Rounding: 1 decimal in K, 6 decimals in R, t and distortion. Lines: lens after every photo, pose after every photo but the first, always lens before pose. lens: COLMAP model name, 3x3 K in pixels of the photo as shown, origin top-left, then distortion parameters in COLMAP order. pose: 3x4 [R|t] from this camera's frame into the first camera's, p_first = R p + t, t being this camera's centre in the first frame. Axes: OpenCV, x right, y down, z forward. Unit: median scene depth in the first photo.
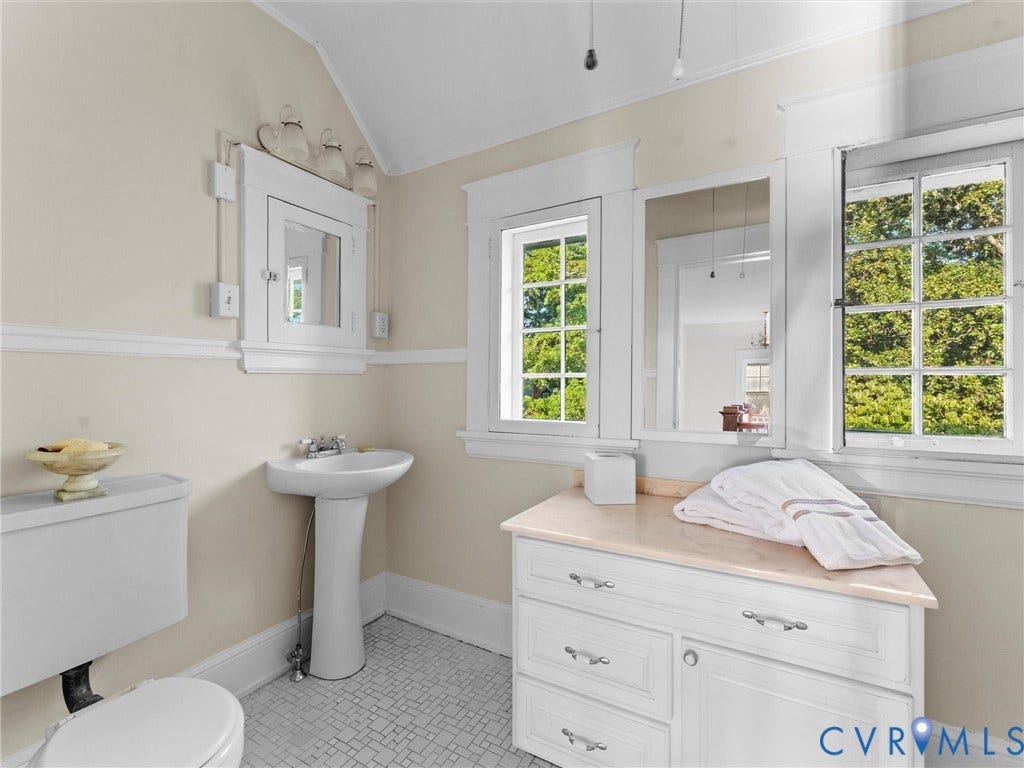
lens RADIAL K [[465.0, 0, 510.8], [0, 465.0, 388.3], [0, 0, 1]] dist [0.001621, -0.000145]
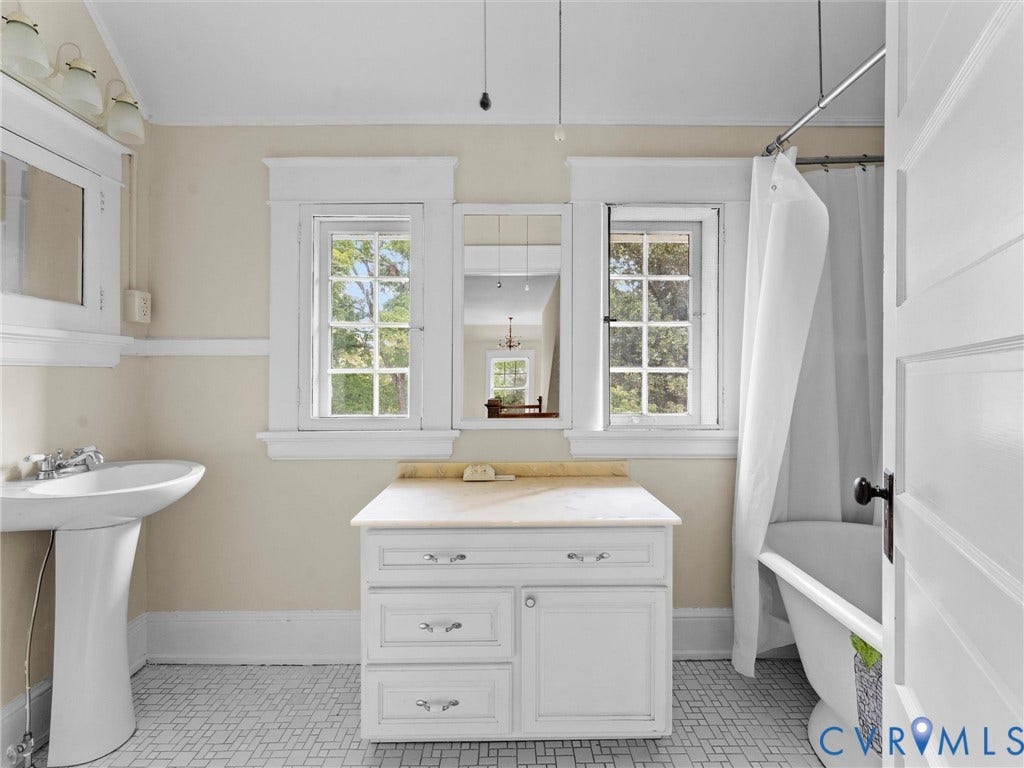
lens RADIAL K [[465.0, 0, 510.8], [0, 465.0, 388.3], [0, 0, 1]] dist [0.001621, -0.000145]
pose [[0.863391, -0.010984, 0.504416, -0.153281], [0.007186, 0.999929, 0.009474, 0.002295], [-0.504485, -0.004555, 0.863409, -0.019372]]
